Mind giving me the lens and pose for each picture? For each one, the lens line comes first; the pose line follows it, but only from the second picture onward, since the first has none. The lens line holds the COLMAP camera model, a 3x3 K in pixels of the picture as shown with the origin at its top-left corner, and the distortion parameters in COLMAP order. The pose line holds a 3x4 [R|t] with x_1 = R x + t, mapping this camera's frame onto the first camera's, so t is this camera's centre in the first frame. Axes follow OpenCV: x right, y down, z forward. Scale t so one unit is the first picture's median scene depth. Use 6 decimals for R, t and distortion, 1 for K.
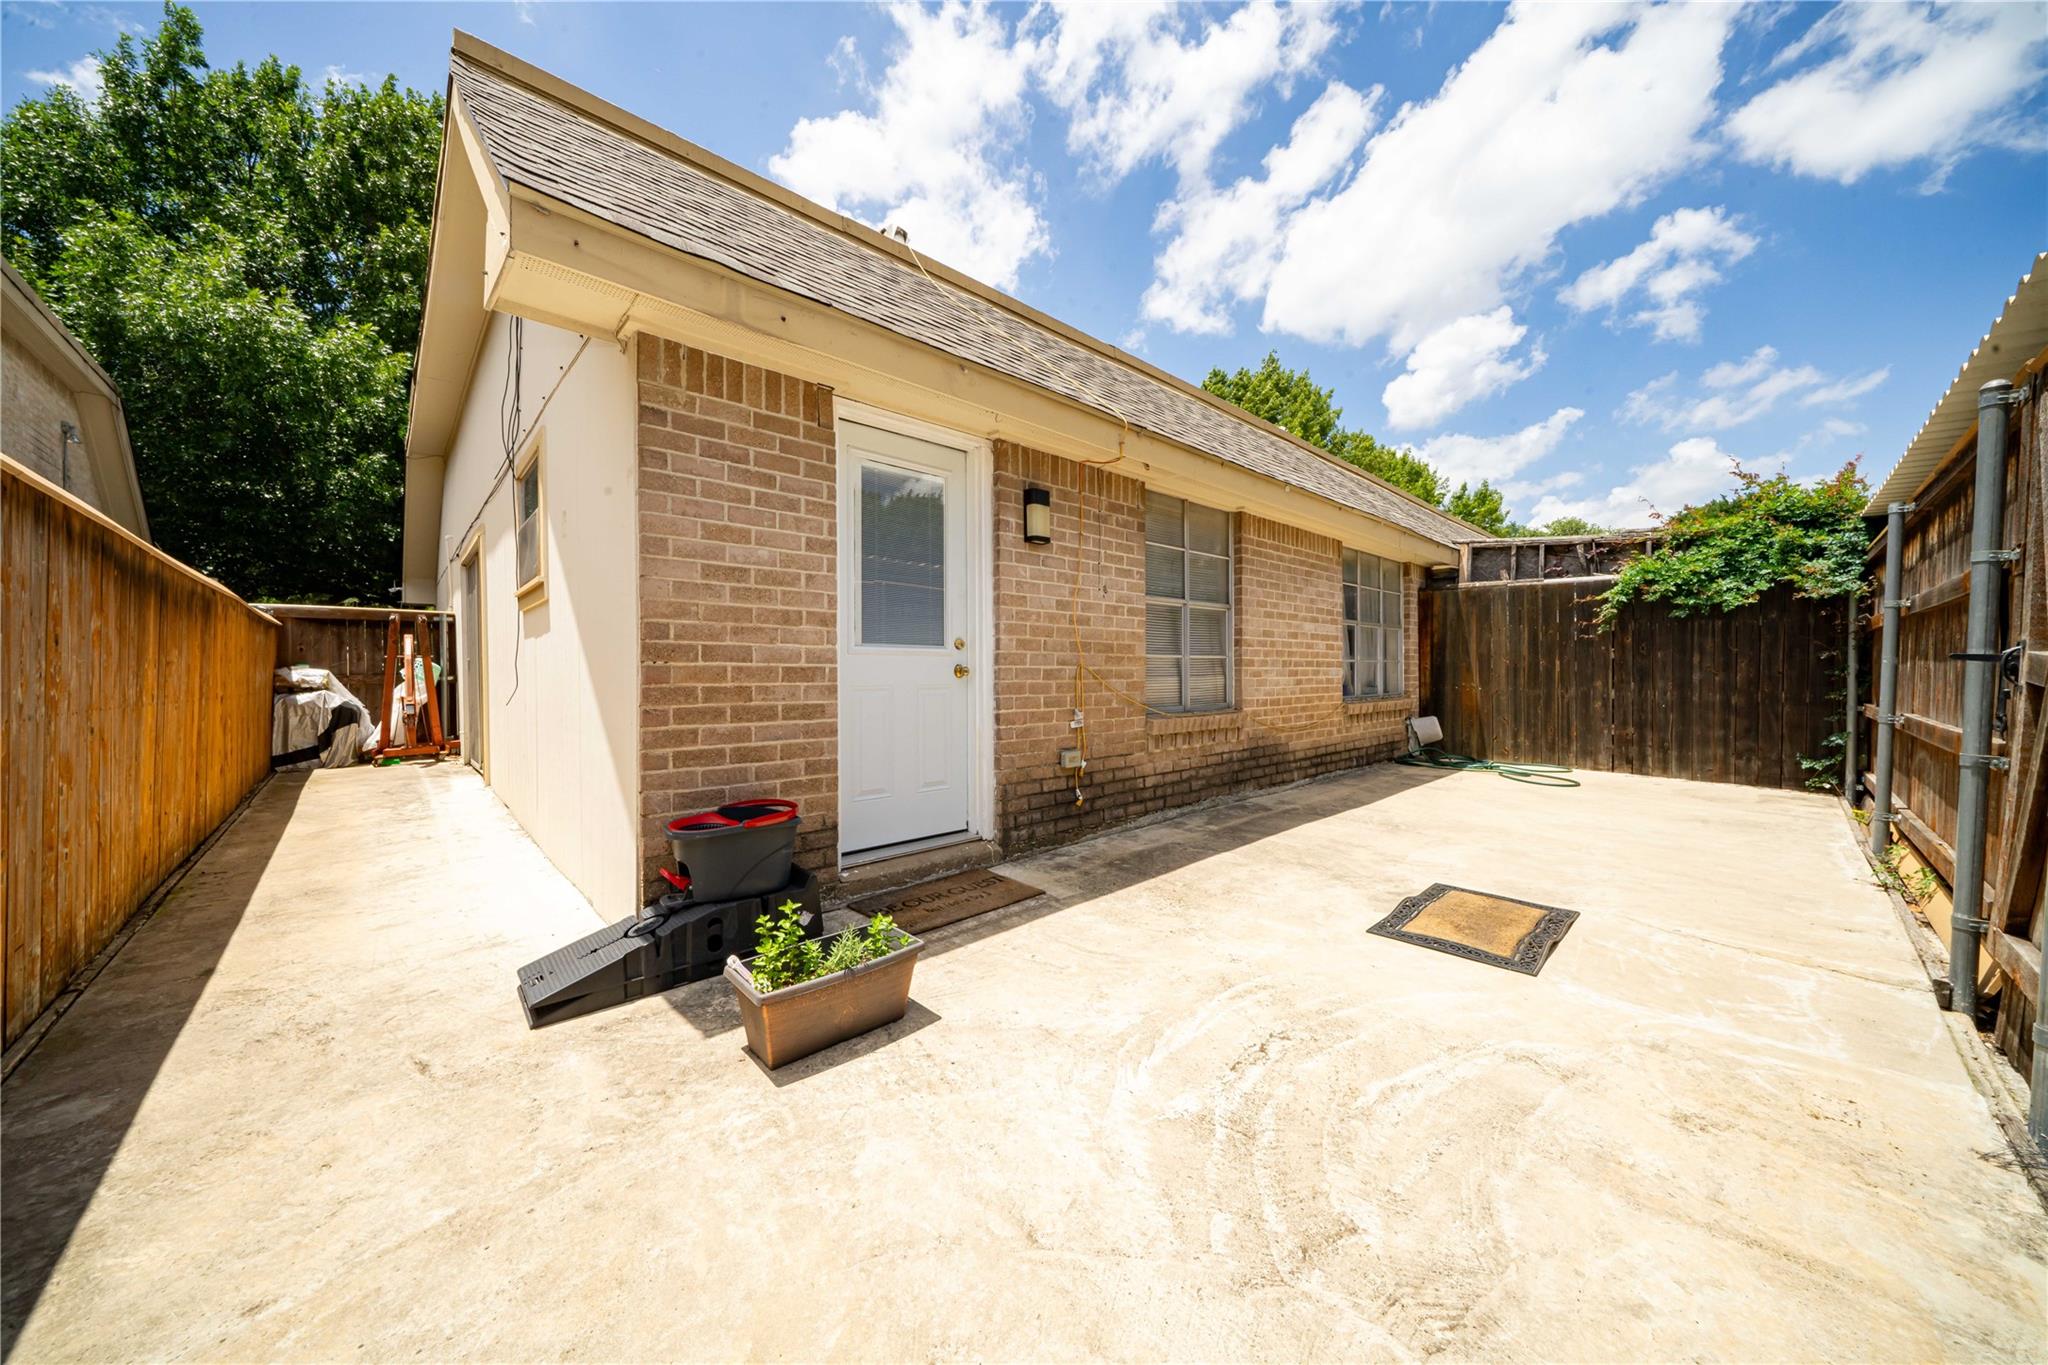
lens RADIAL K [[702.5, 0, 1019.3], [0, 702.5, 678.0], [0, 0, 1]] dist [-0.003442, 0.000044]
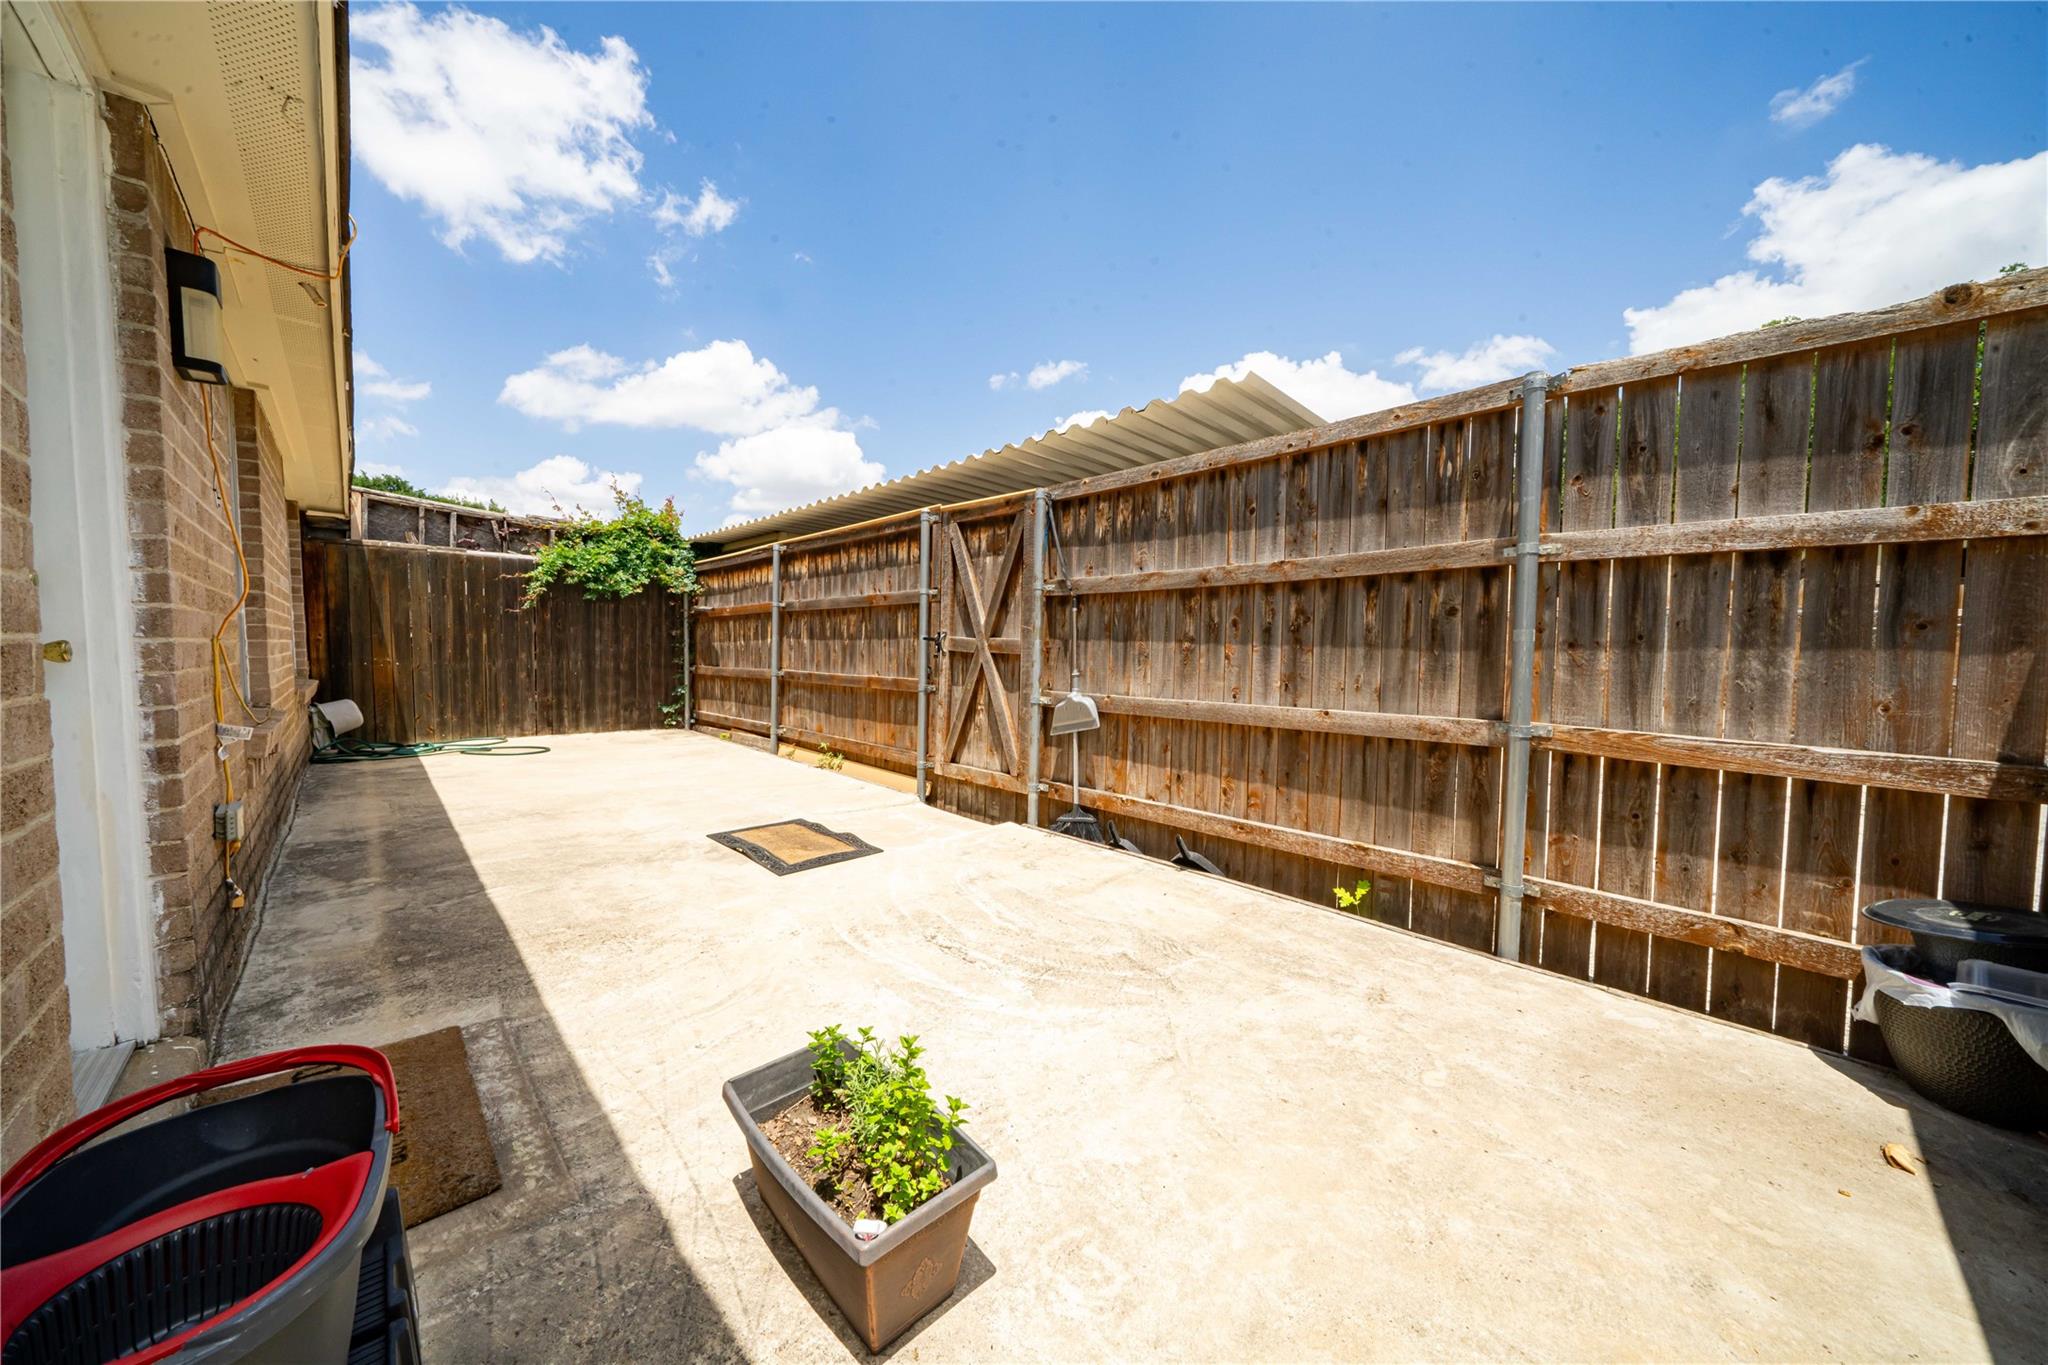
lens RADIAL K [[702.5, 0, 1019.3], [0, 702.5, 678.0], [0, 0, 1]] dist [-0.003442, 0.000044]
pose [[-0.024455, -0.049824, 0.998459, -0.302177], [0.007476, 0.998720, 0.050020, -0.006429], [-0.999673, 0.008688, -0.024051, 0.301780]]
